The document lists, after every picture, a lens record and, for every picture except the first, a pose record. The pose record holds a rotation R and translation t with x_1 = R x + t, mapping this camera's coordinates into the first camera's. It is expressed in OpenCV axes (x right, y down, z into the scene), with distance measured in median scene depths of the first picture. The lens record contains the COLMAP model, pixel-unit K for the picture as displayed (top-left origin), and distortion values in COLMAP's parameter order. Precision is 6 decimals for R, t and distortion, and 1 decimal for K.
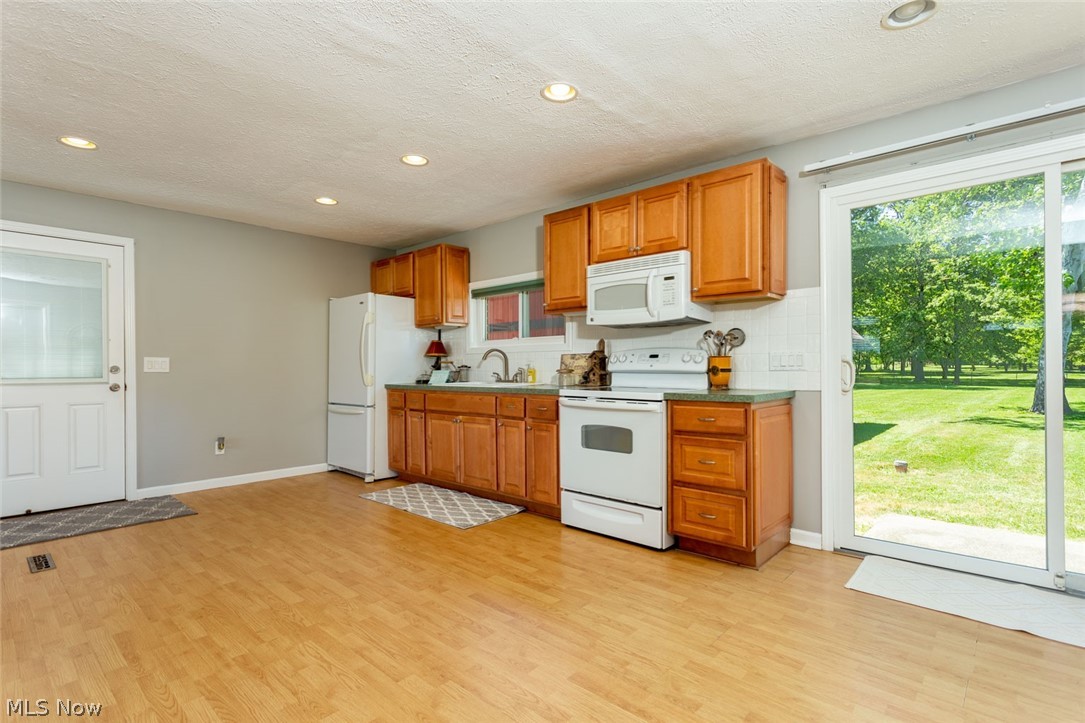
lens RADIAL K [[526.1, 0, 542.5], [0, 526.1, 361.5], [0, 0, 1]] dist [0.002701, -0.000055]
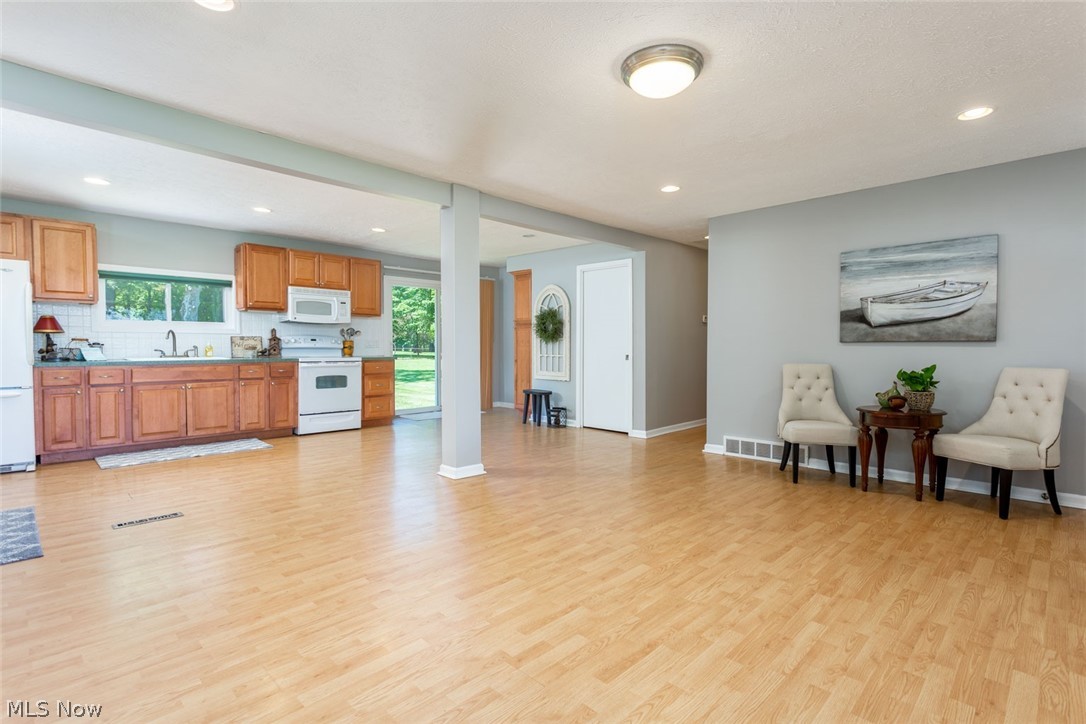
lens RADIAL K [[526.6, 0, 543.0], [0, 526.6, 362.0], [0, 0, 1]] dist [0.002701, -0.000055]
pose [[0.056610, -0.027789, 0.998010, -1.666299], [-0.014773, 0.999480, 0.028668, 0.002531], [-0.998287, -0.016366, 0.056170, 0.089224]]
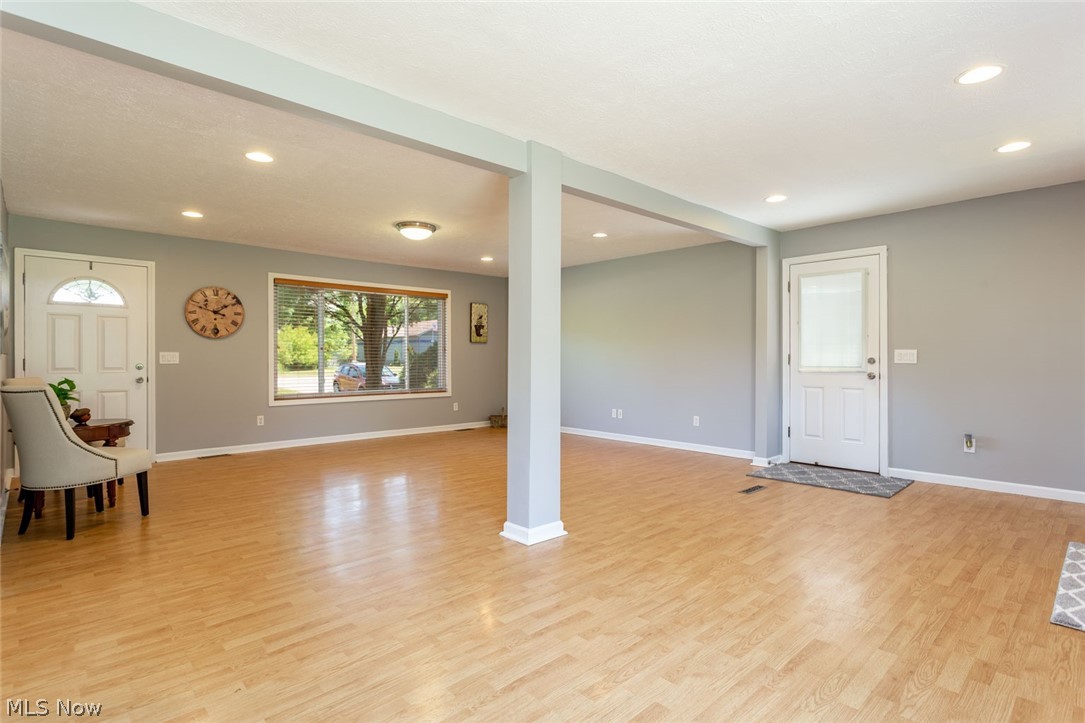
lens RADIAL K [[539.2, 0, 561.3], [0, 539.2, 360.1], [0, 0, 1]] dist [-0.000888, 0.000099]
pose [[-0.052539, 0.006598, -0.998597, 0.502921], [0.013160, 0.999896, 0.005914, -0.002236], [0.998532, -0.012831, -0.052620, 0.451474]]
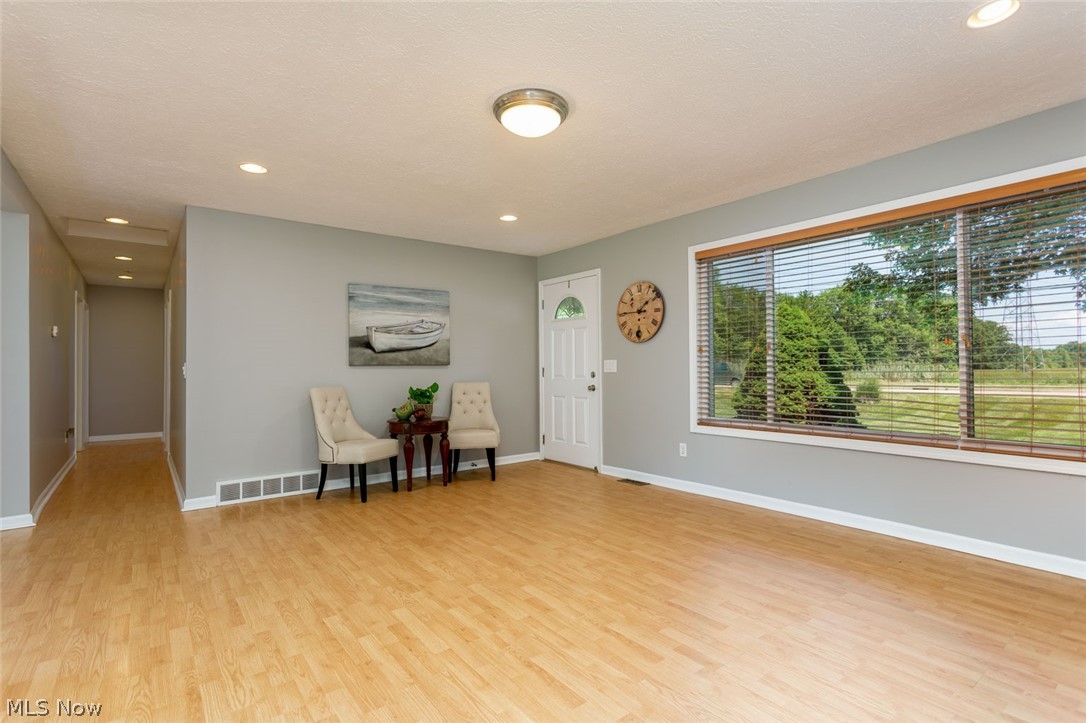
lens RADIAL K [[526.6, 0, 543.0], [0, 526.6, 361.5], [0, 0, 1]] dist [0.002701, -0.000055]
pose [[-0.982720, 0.013934, 0.184573, -1.106908], [0.009011, 0.999582, -0.027485, 0.012166], [-0.184879, -0.025347, -0.982434, 0.696451]]
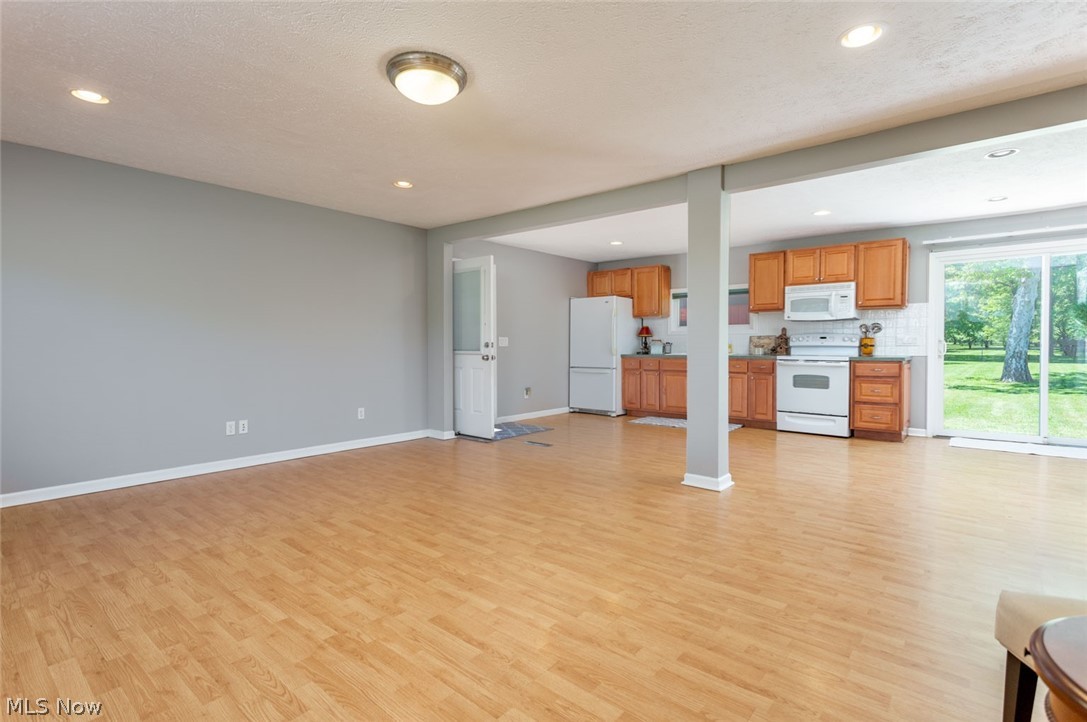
lens RADIAL K [[514.6, 0, 546.3], [0, 514.6, 351.3], [0, 0, 1]] dist [0.001268, 0.000514]
pose [[0.999348, 0.001430, 0.036069, -0.821690], [-0.002377, 0.999653, 0.026217, -0.008281], [-0.036019, -0.026286, 0.999005, -0.740838]]
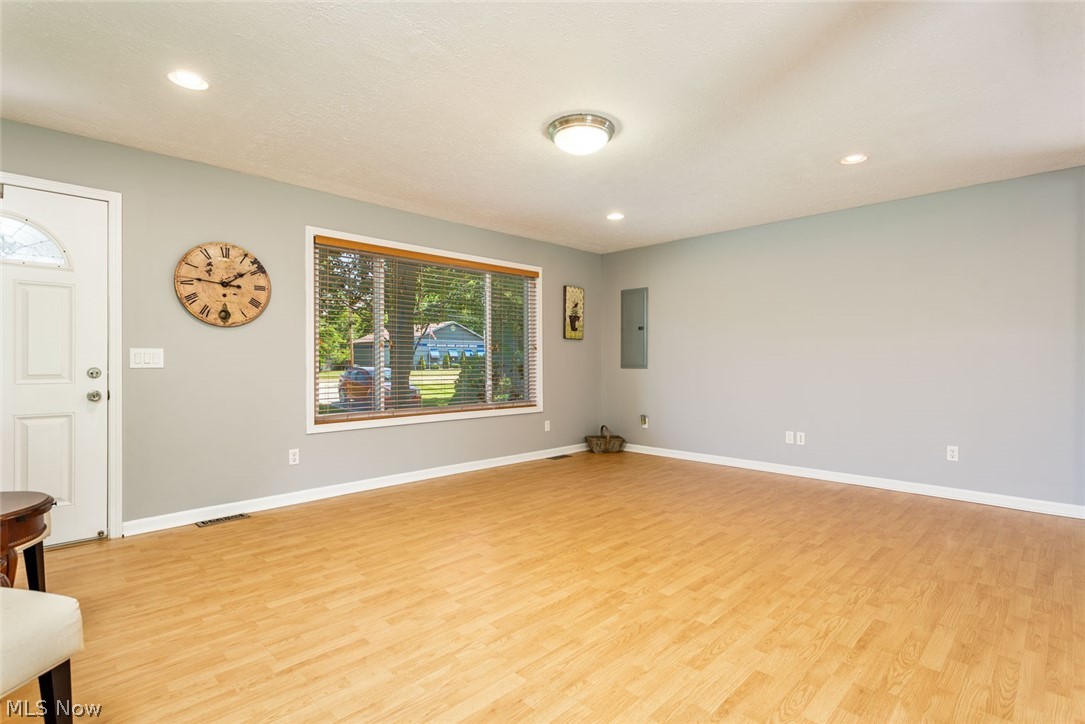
lens RADIAL K [[524.0, 0, 558.2], [0, 524.0, 363.0], [0, 0, 1]] dist [0.001415, 0.000418]
pose [[-0.032913, 0.004829, -0.999447, -0.125302], [0.014166, 0.999890, 0.004365, 0.000629], [0.999358, -0.014015, -0.032978, -0.034333]]
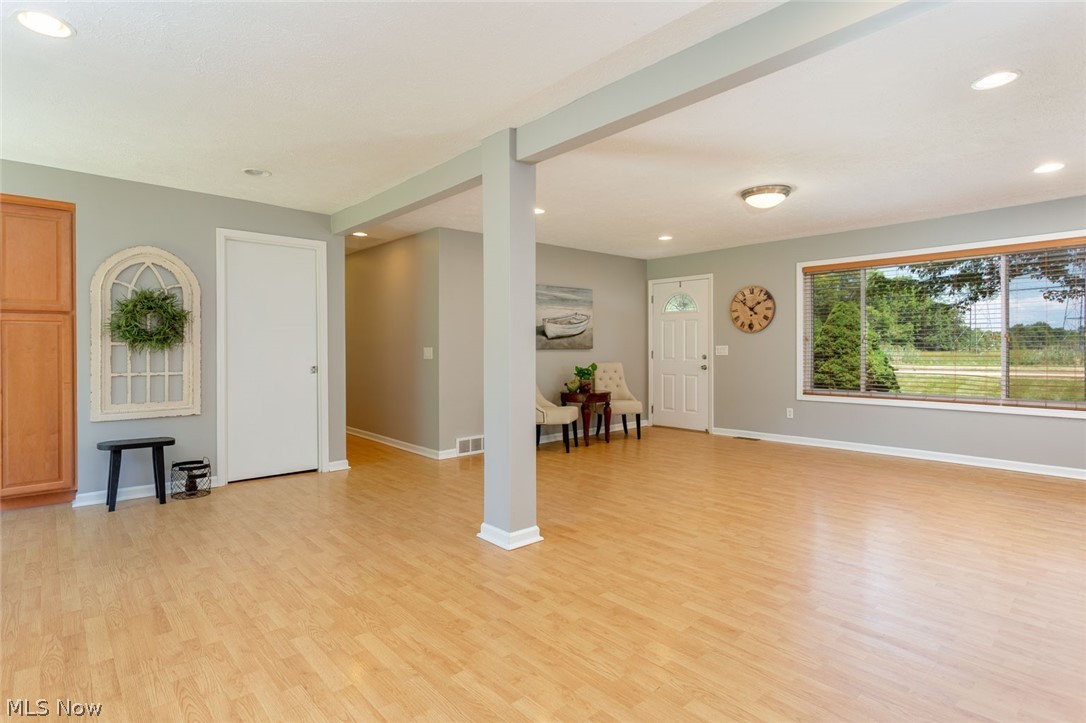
lens RADIAL K [[564.7, 0, 544.4], [0, 564.7, 348.3], [0, 0, 1]] dist [0.002455, 0.000416]
pose [[-0.995159, 0.006939, 0.098037, -0.584957], [0.005787, 0.999911, -0.012027, -0.000259], [-0.098112, -0.011401, -0.995110, 1.294911]]
